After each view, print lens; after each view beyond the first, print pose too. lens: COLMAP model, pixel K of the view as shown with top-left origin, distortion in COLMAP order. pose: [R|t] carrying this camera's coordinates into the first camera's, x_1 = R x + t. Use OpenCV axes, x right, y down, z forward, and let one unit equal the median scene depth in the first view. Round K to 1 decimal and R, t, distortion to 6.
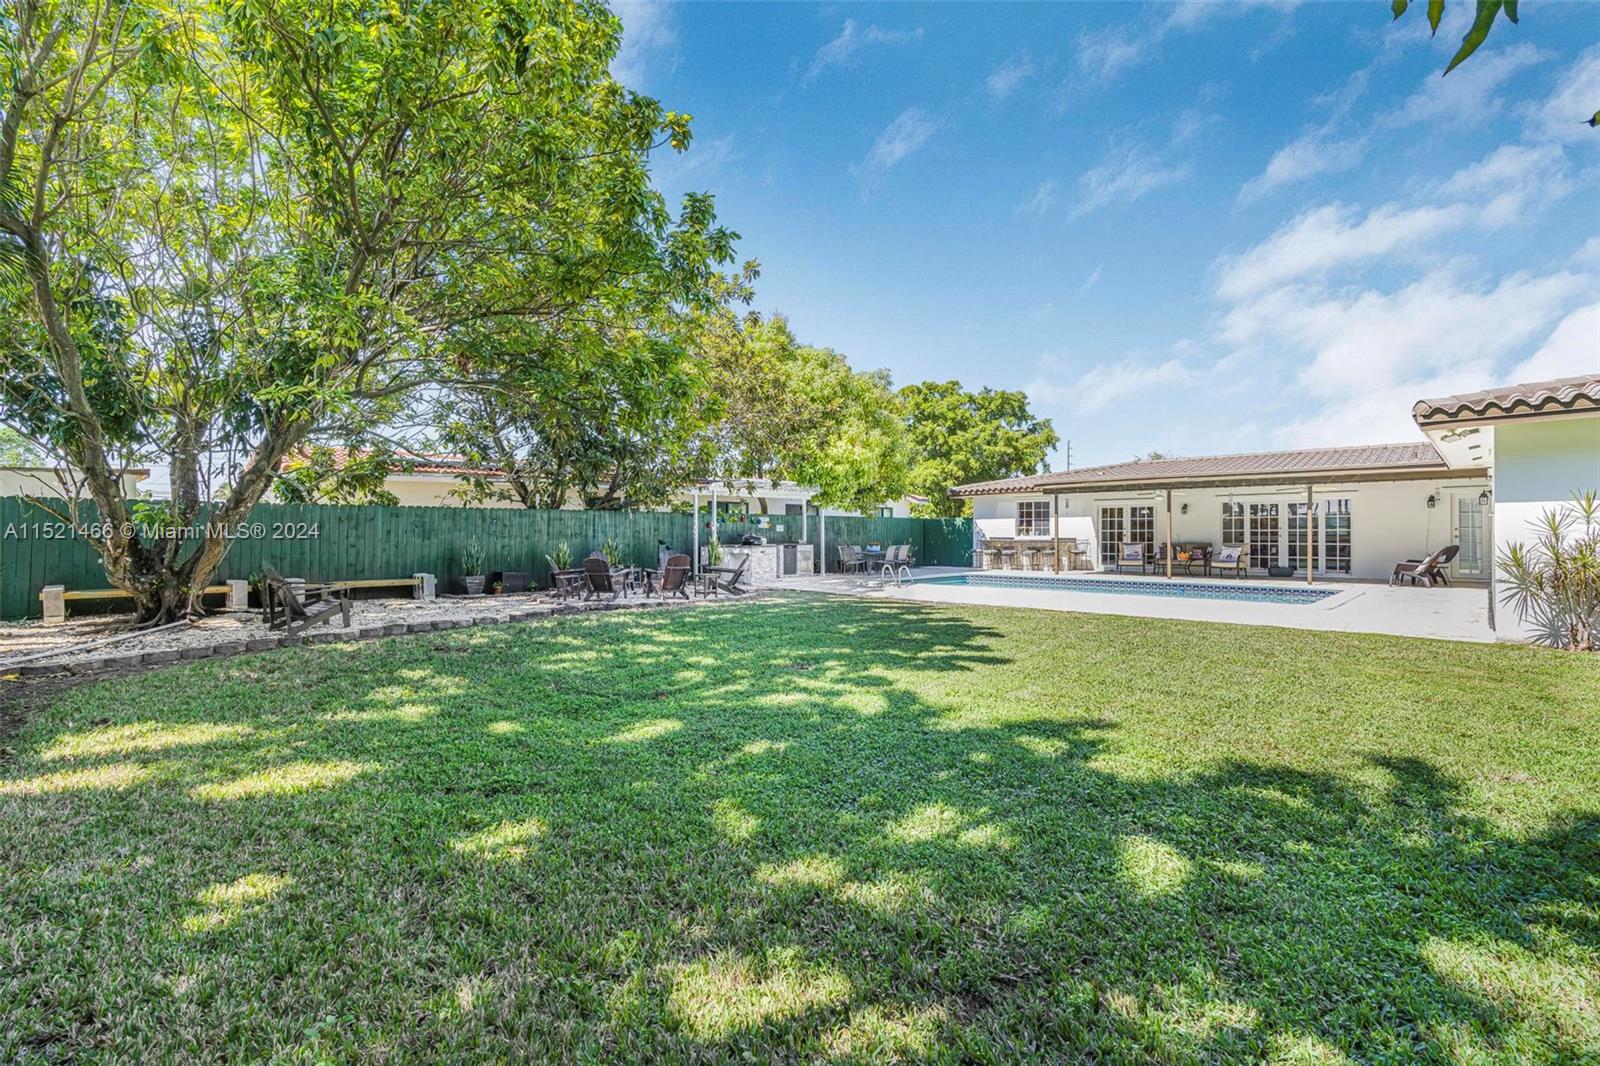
lens RADIAL K [[724.1, 0, 804.2], [0, 724.1, 533.9], [0, 0, 1]] dist [-0.011628, 0.005271]
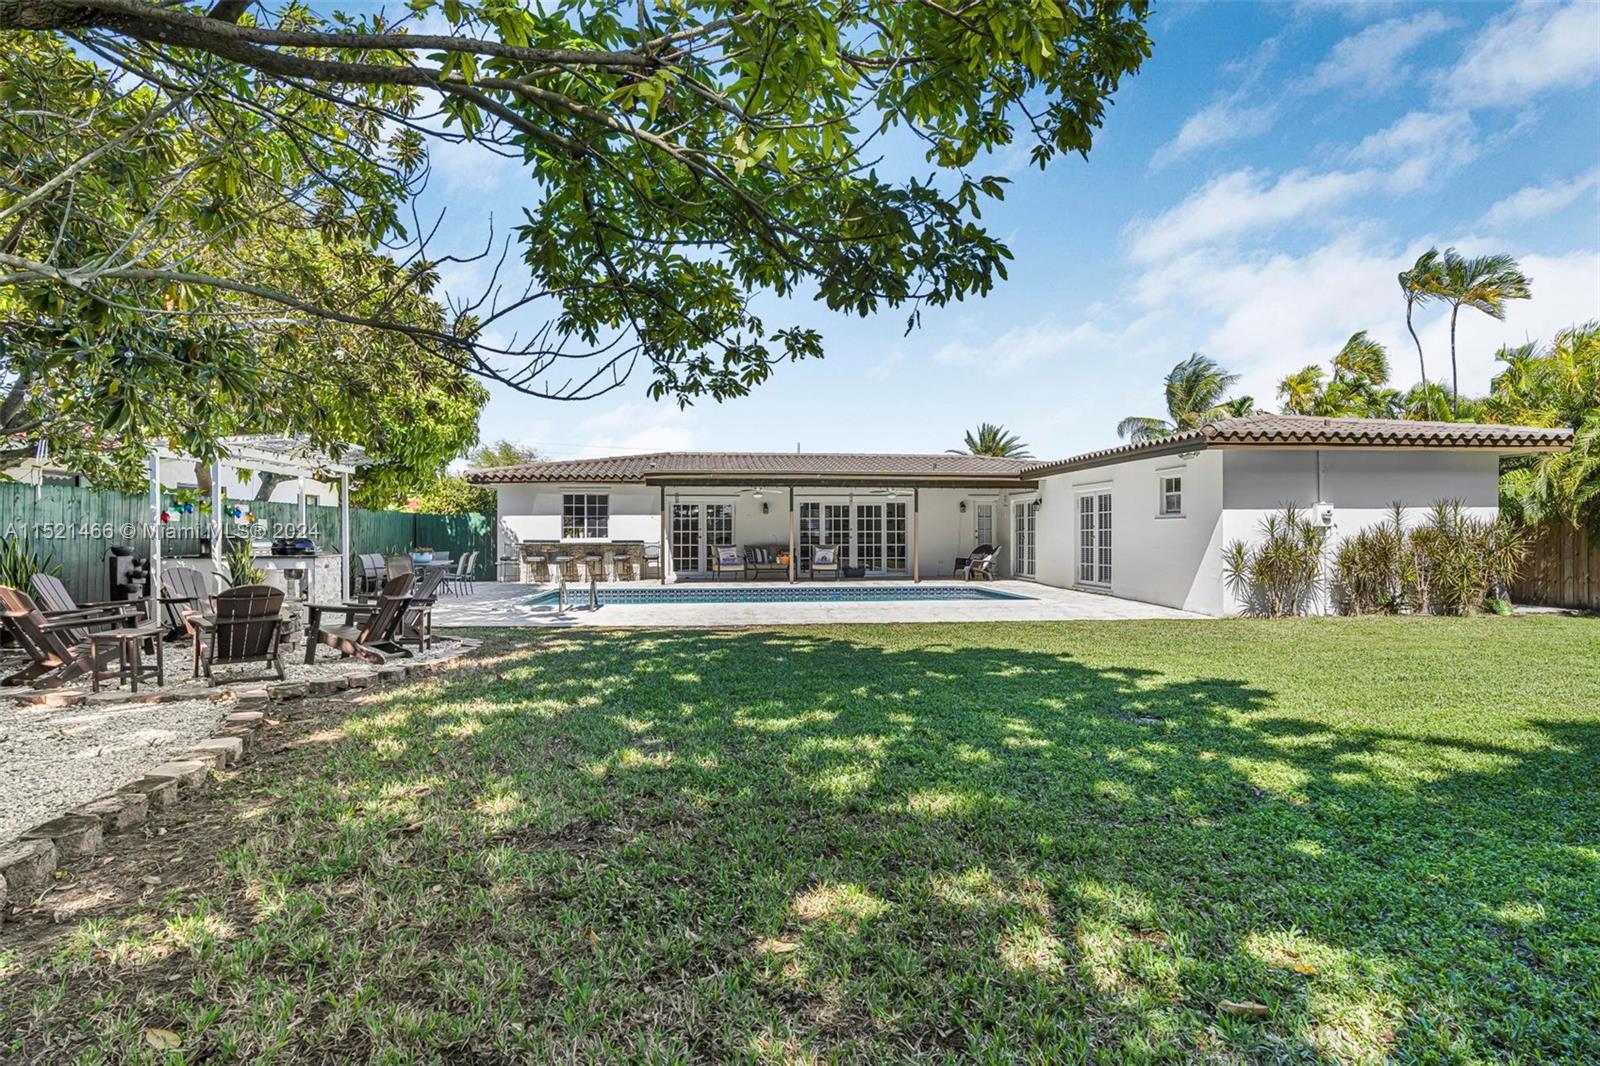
lens RADIAL K [[872.5, 0, 806.7], [0, 872.5, 528.6], [0, 0, 1]] dist [-0.005995, 0.002584]
pose [[0.651613, 0.006890, 0.758520, -0.244175], [0.000403, 0.999955, -0.009430, 0.001785], [-0.758552, 0.006451, 0.651581, 0.195067]]
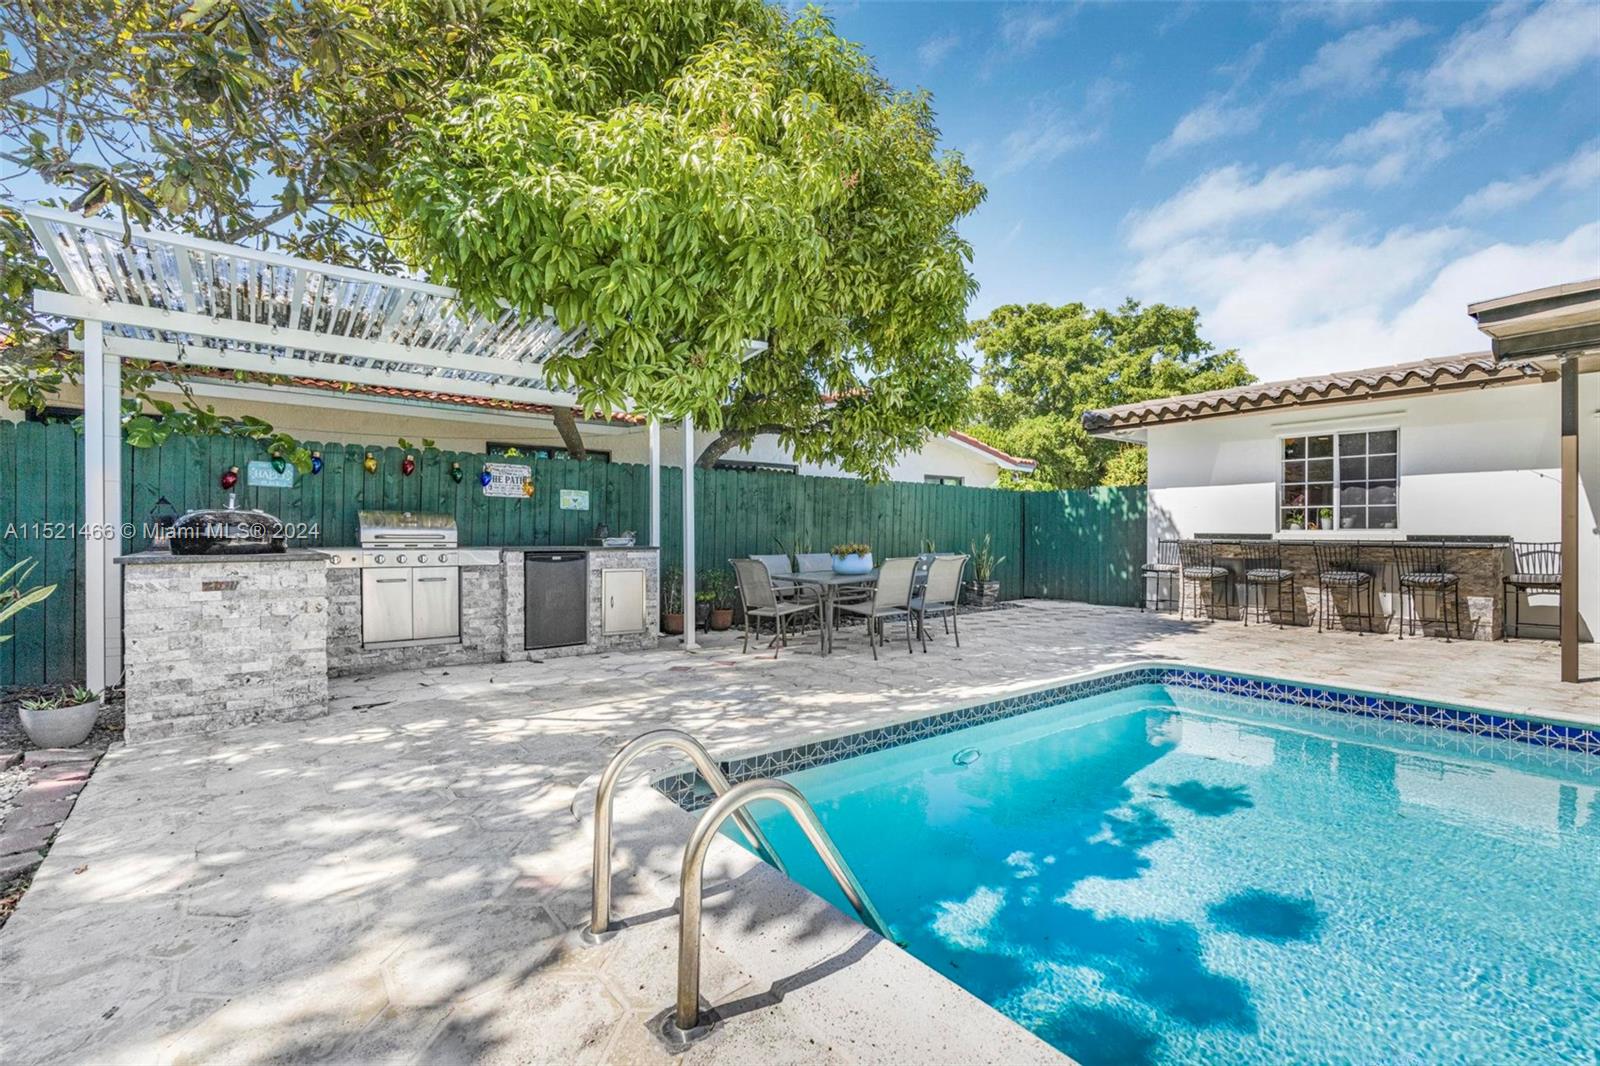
lens RADIAL K [[724.1, 0, 797.2], [0, 724.1, 532.6], [0, 0, 1]] dist [-0.011628, 0.005271]
pose [[0.988947, 0.006678, -0.148119, 0.105593], [-0.006708, 0.999977, 0.000294, 0.005858], [0.148118, 0.000703, 0.988969, 0.601773]]
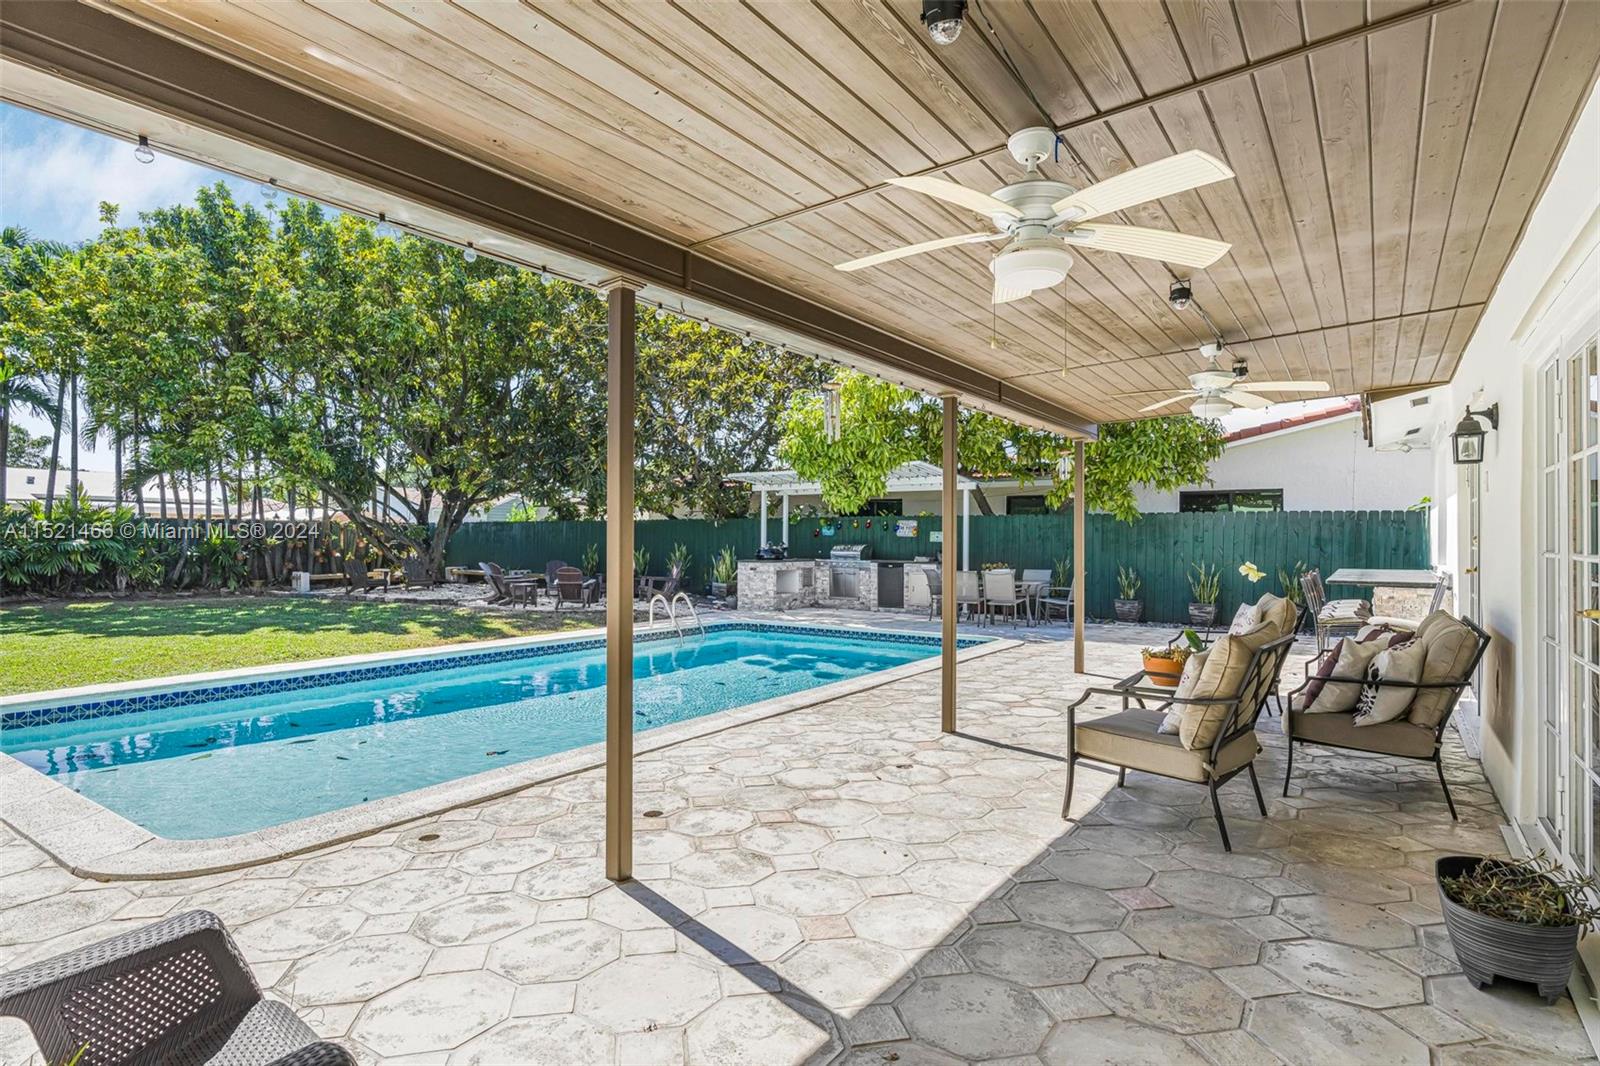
lens RADIAL K [[872.5, 0, 792.5], [0, 872.5, 539.4], [0, 0, 1]] dist [-0.005995, 0.002584]
pose [[0.173674, -0.000532, -0.984803, 0.622354], [-0.003788, 0.999992, -0.001209, -0.003590], [0.984796, 0.003940, 0.173670, 0.652307]]
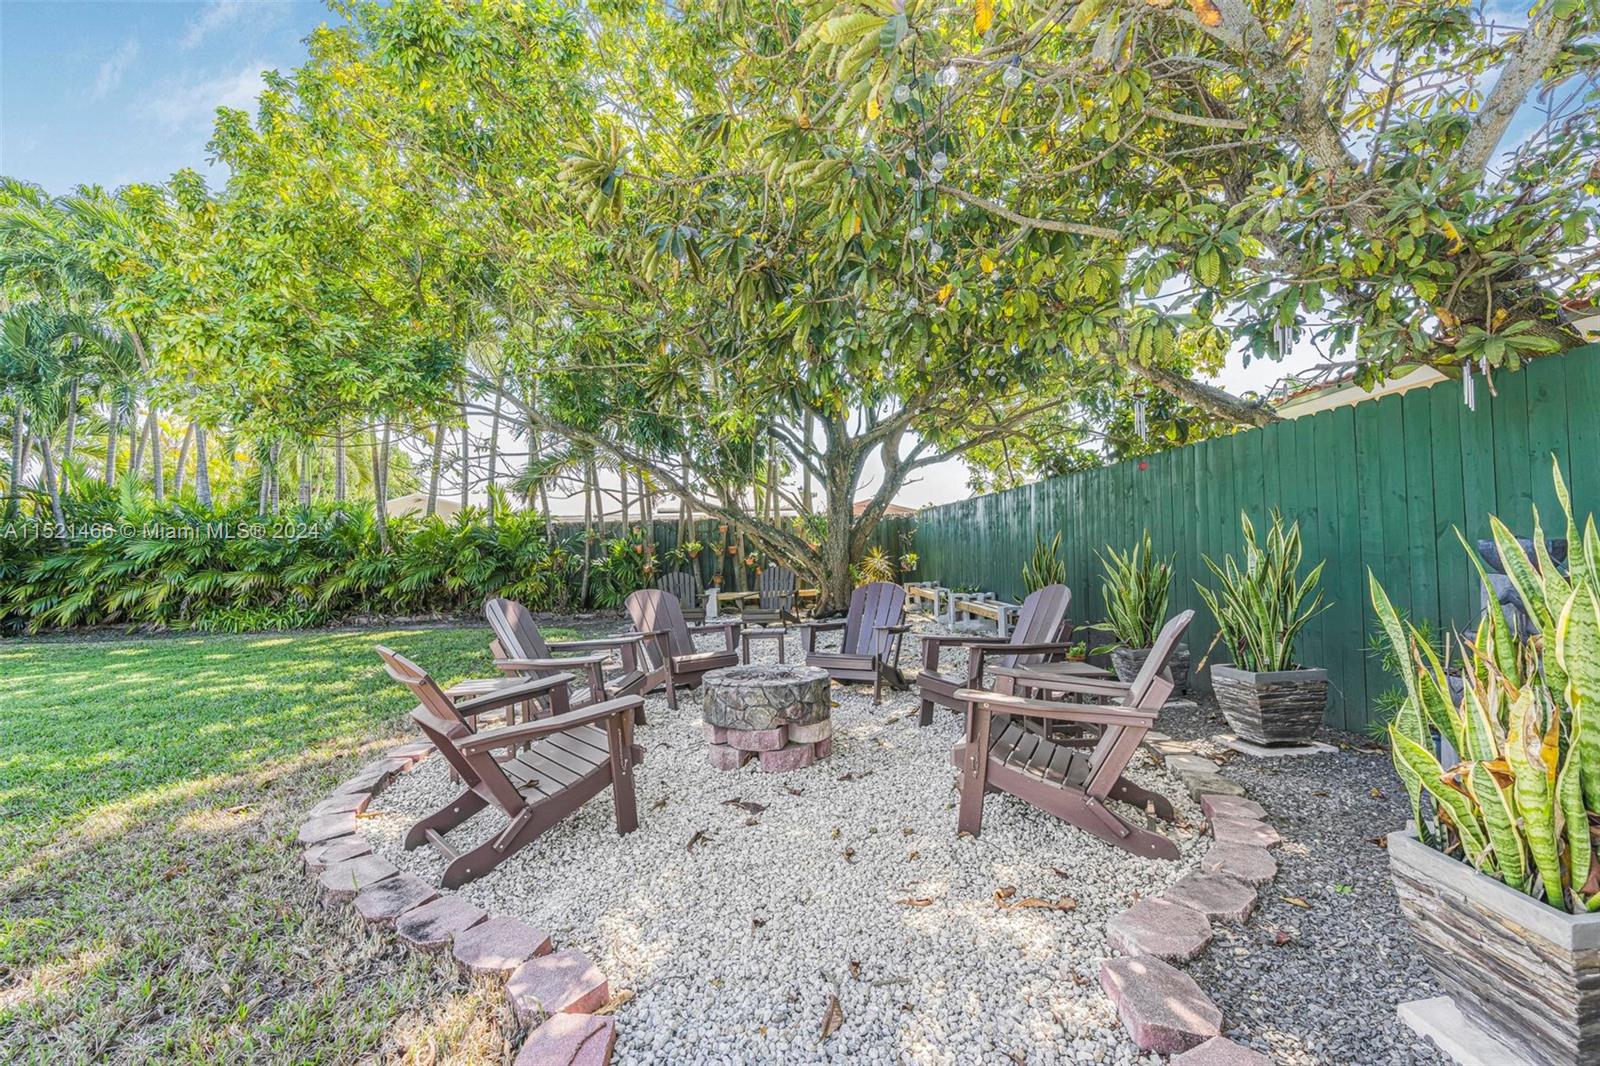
lens RADIAL K [[724.1, 0, 801.4], [0, 724.1, 530.8], [0, 0, 1]] dist [-0.011628, 0.005271]
pose [[-0.685738, 0.002035, -0.727846, -0.013370], [0.030860, 0.999178, -0.026281, 0.004590], [0.727194, -0.040484, -0.685237, 0.716471]]
